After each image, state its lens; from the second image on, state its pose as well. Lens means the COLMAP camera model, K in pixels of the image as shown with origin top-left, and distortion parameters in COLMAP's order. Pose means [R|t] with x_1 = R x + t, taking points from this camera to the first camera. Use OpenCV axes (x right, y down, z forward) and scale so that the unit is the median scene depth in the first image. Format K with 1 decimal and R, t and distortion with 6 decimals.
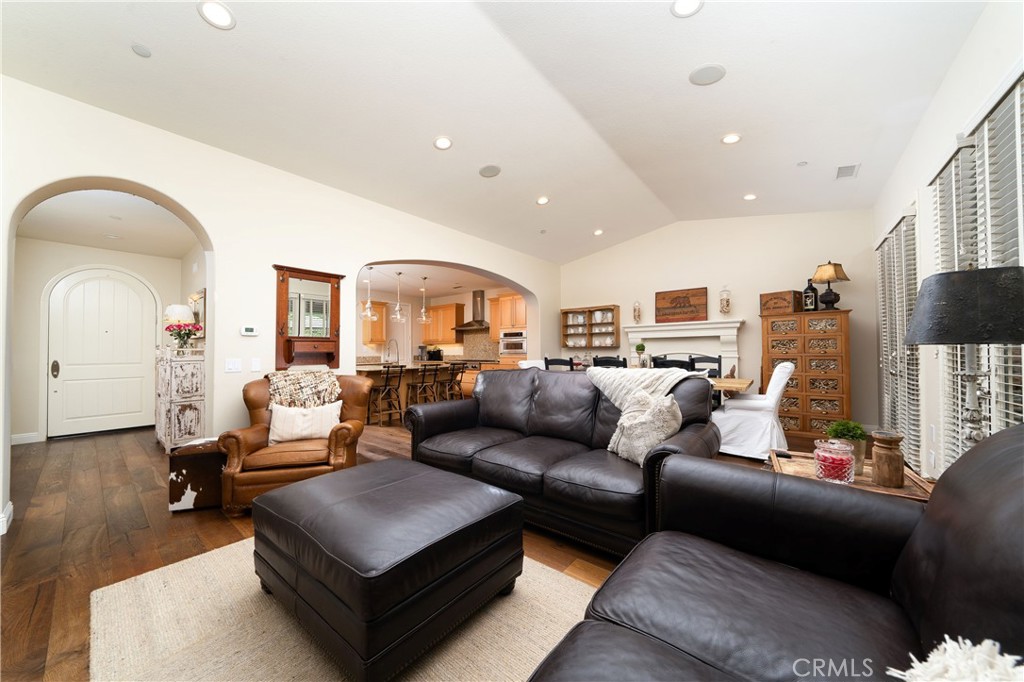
lens RADIAL K [[353.2, 0, 518.1], [0, 353.2, 345.8], [0, 0, 1]] dist [-0.000188, -0.000012]
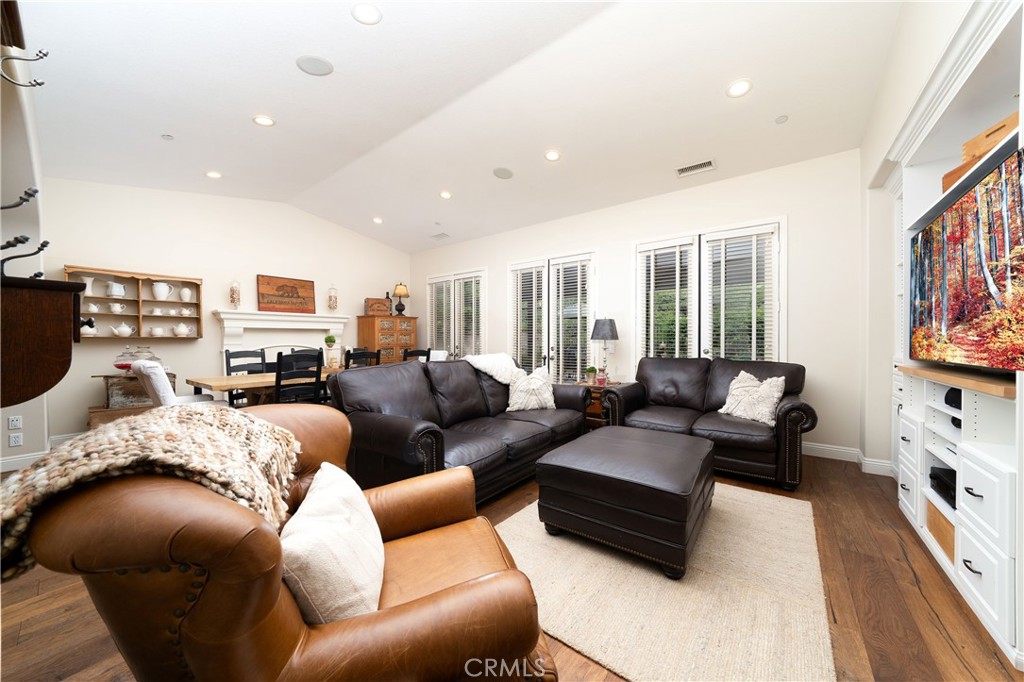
lens RADIAL K [[353.2, 0, 516.0], [0, 353.2, 341.0], [0, 0, 1]] dist [-0.000188, -0.000012]
pose [[-0.012384, 0.003173, 0.999918, -0.466542], [-0.006960, 0.999970, -0.003259, 0.006834], [-0.999899, -0.007000, -0.012362, 0.389253]]
